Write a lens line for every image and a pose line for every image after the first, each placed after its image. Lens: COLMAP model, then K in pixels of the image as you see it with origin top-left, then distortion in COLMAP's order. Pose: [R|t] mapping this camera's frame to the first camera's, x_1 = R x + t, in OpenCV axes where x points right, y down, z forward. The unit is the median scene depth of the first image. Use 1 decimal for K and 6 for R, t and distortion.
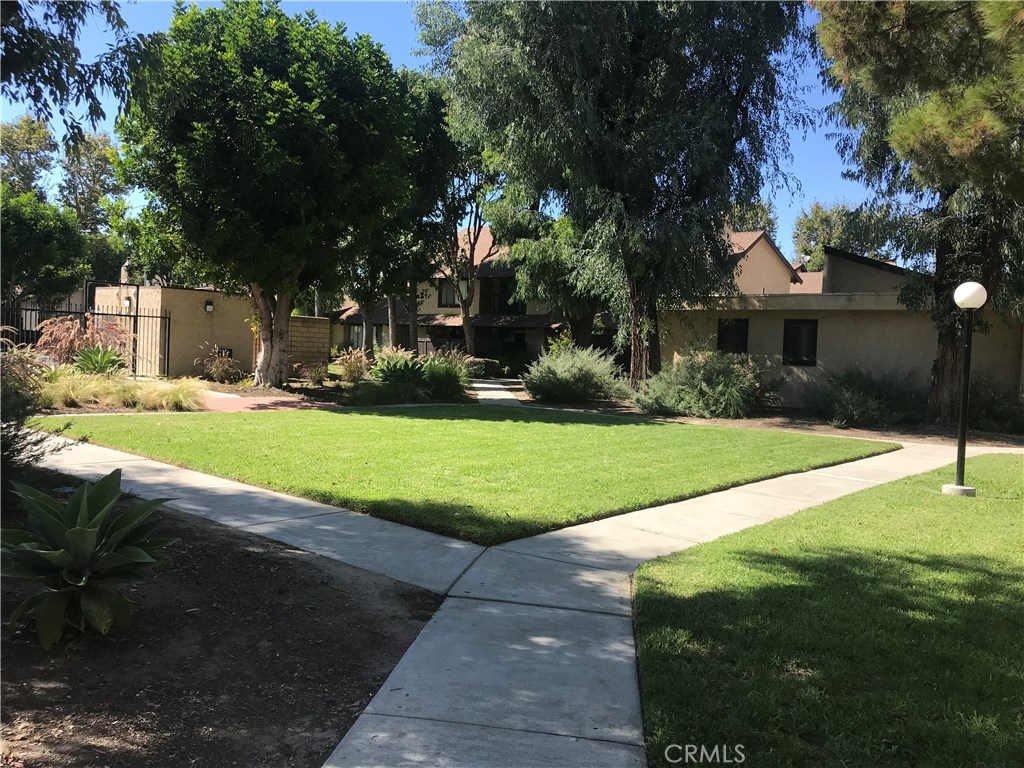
lens RADIAL K [[843.2, 0, 508.2], [0, 843.2, 390.2], [0, 0, 1]] dist [0.011730, -0.009213]
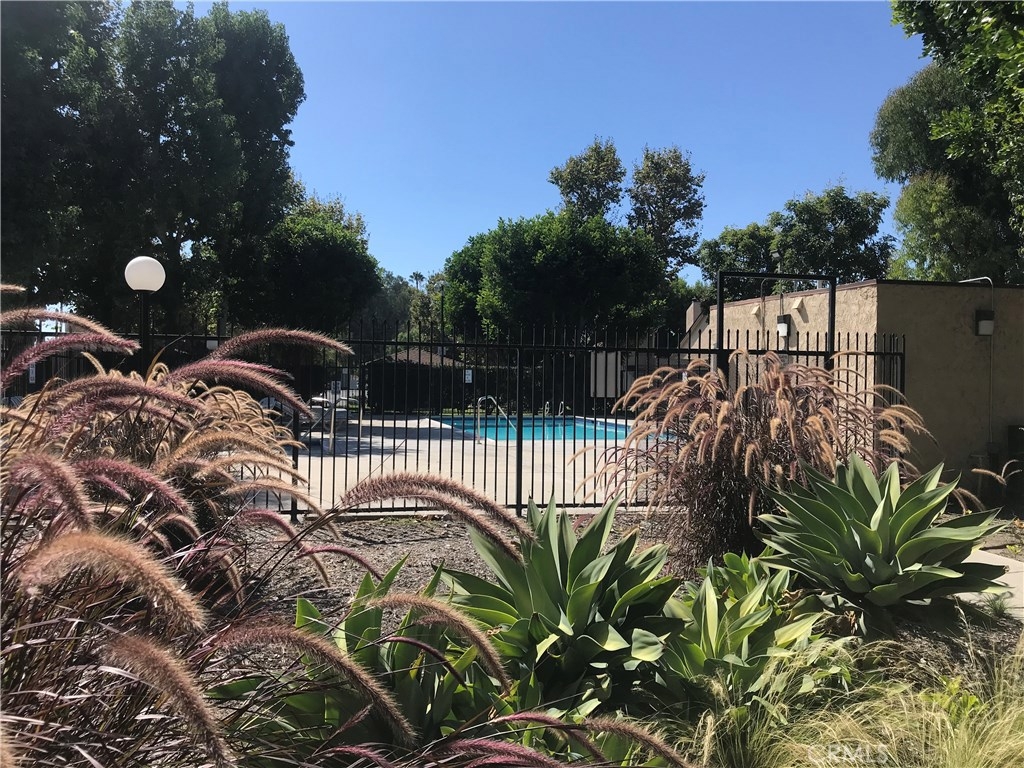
lens RADIAL K [[843.2, 0, 510.7], [0, 843.2, 386.2], [0, 0, 1]] dist [0.011730, -0.009213]
pose [[0.813883, -0.034538, -0.580001, -0.142901], [0.003257, 0.998487, -0.054888, -0.021772], [0.581020, 0.042784, 0.812764, 0.251224]]
